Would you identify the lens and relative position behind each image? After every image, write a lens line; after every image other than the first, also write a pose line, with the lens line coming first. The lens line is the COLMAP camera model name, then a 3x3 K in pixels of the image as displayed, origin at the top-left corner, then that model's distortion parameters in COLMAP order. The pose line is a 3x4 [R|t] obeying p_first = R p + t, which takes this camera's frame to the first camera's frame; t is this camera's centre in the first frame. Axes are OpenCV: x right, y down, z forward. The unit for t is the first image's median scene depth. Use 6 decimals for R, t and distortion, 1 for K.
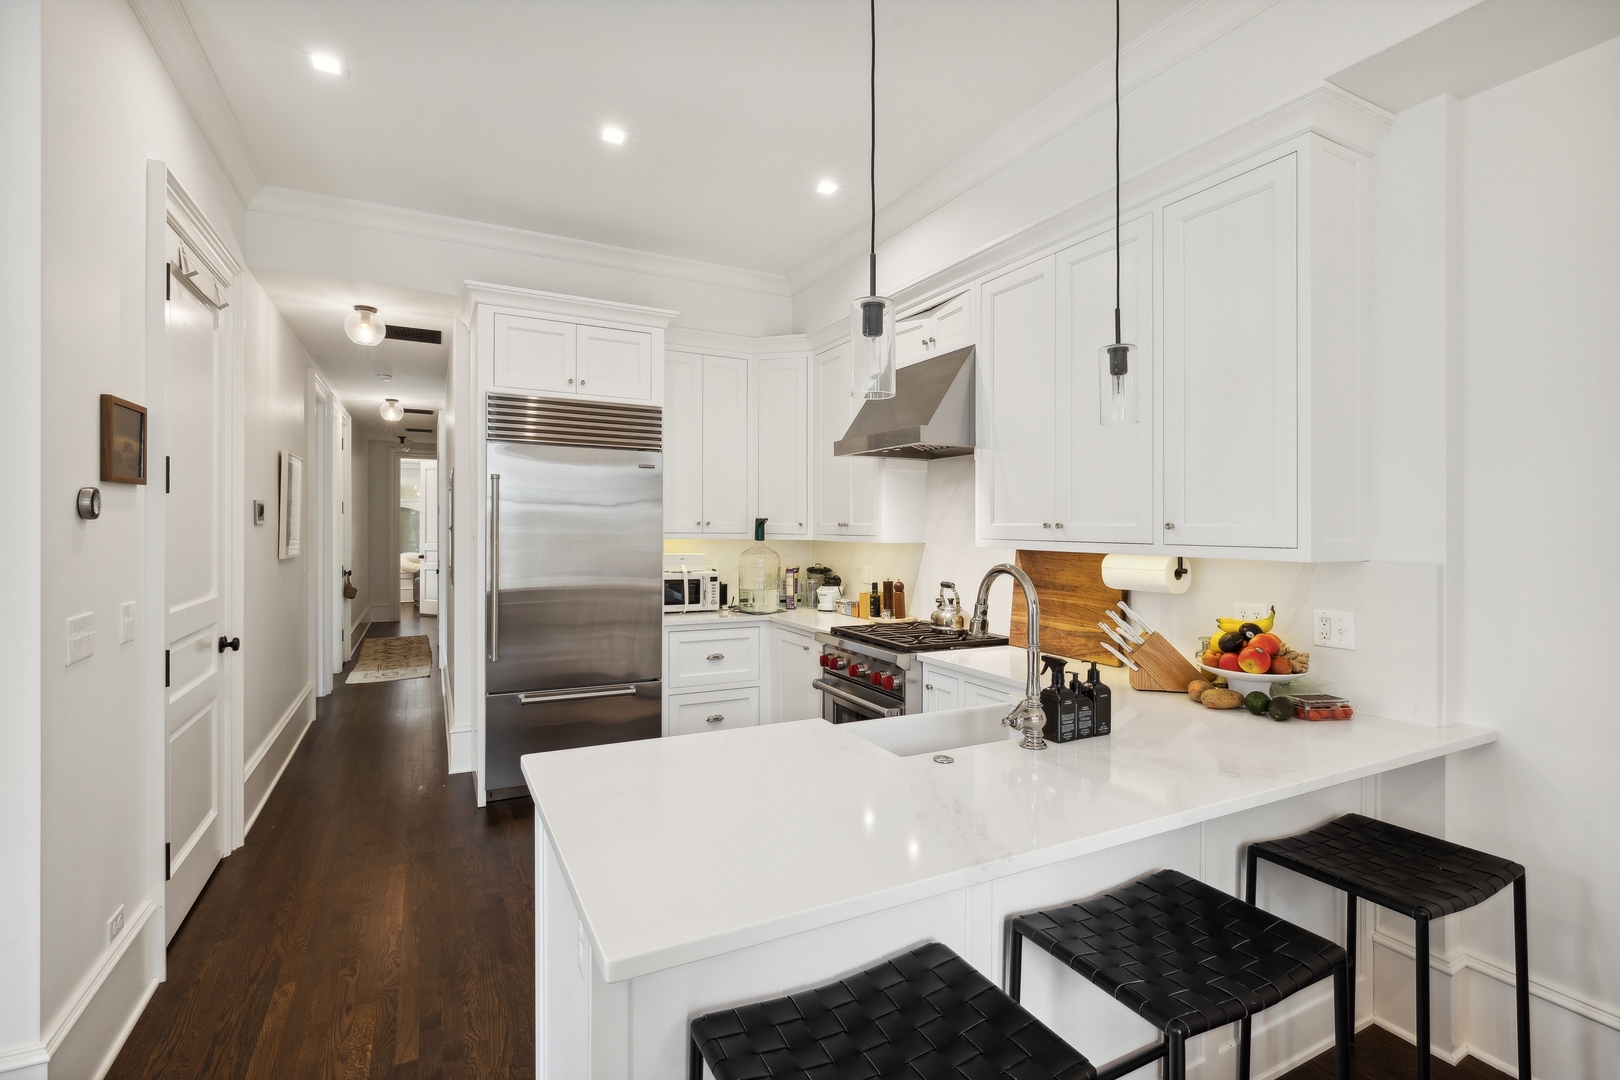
lens RADIAL K [[751.8, 0, 808.0], [0, 751.8, 521.0], [0, 0, 1]] dist [0.018349, 0.000134]
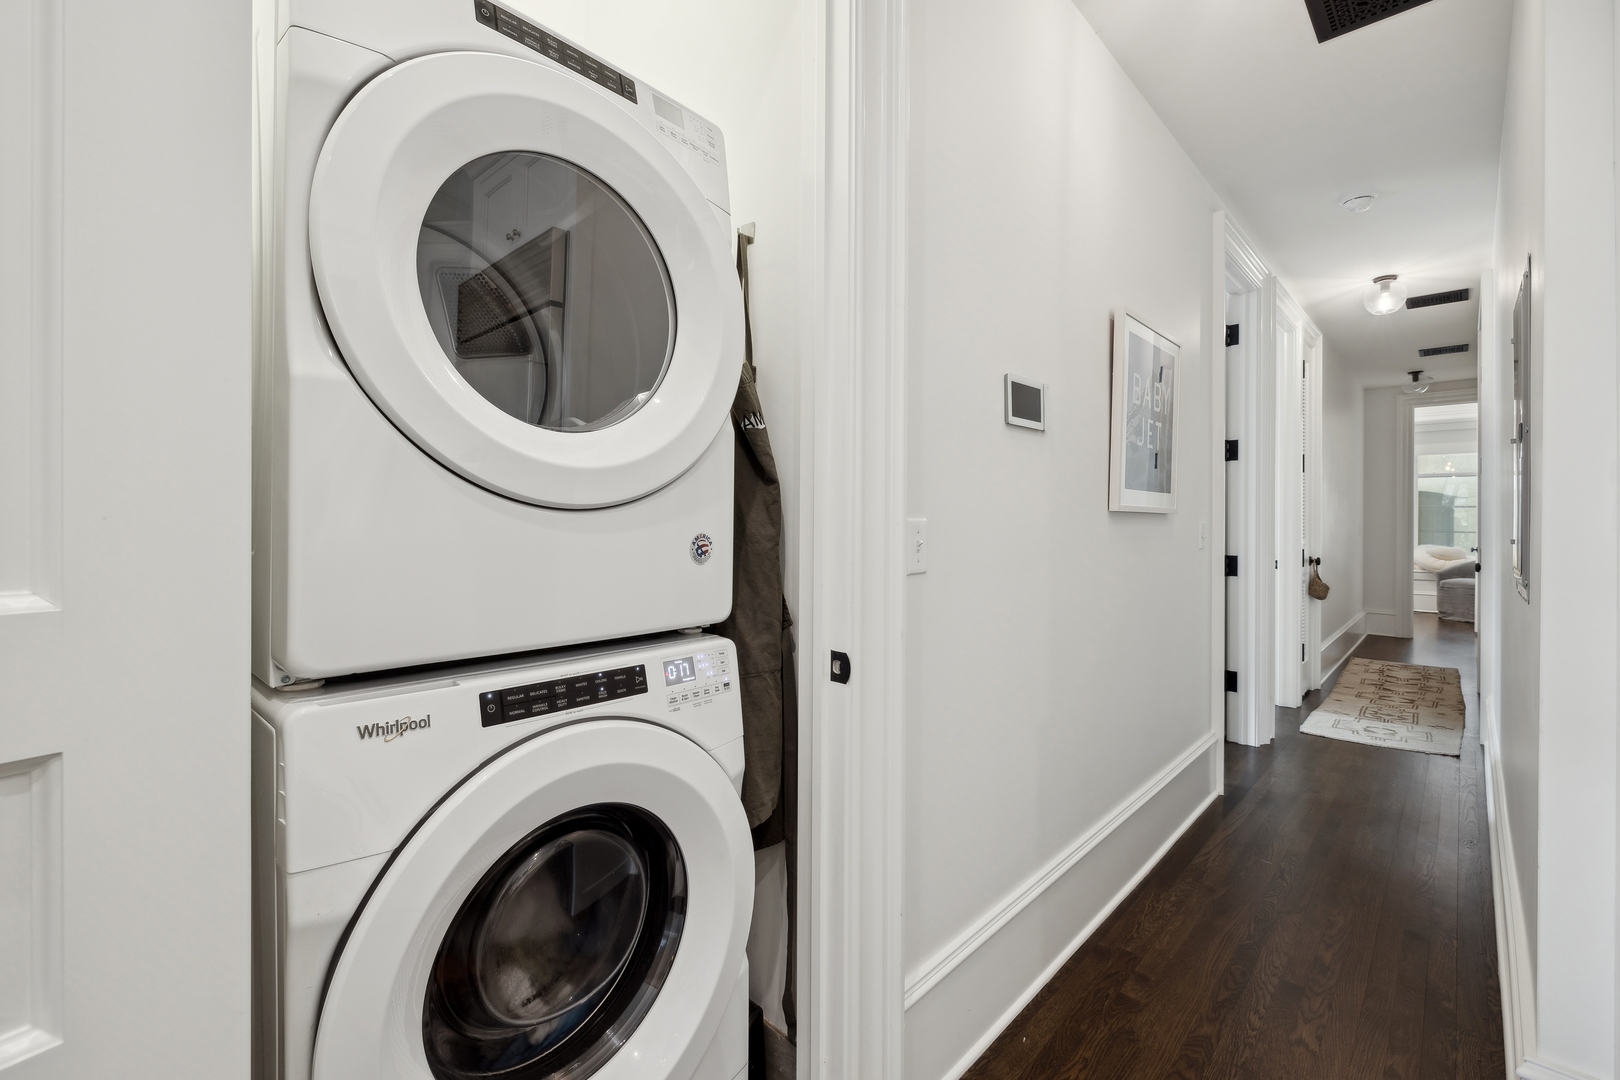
lens RADIAL K [[693.7, 0, 806.9], [0, 693.7, 511.8], [0, 0, 1]] dist [0.000540, 0.000235]
pose [[0.336483, 0.000517, -0.941690, -0.155047], [-0.010089, 0.999944, -0.003056, 0.027356], [0.941636, 0.010529, 0.336469, 0.321945]]
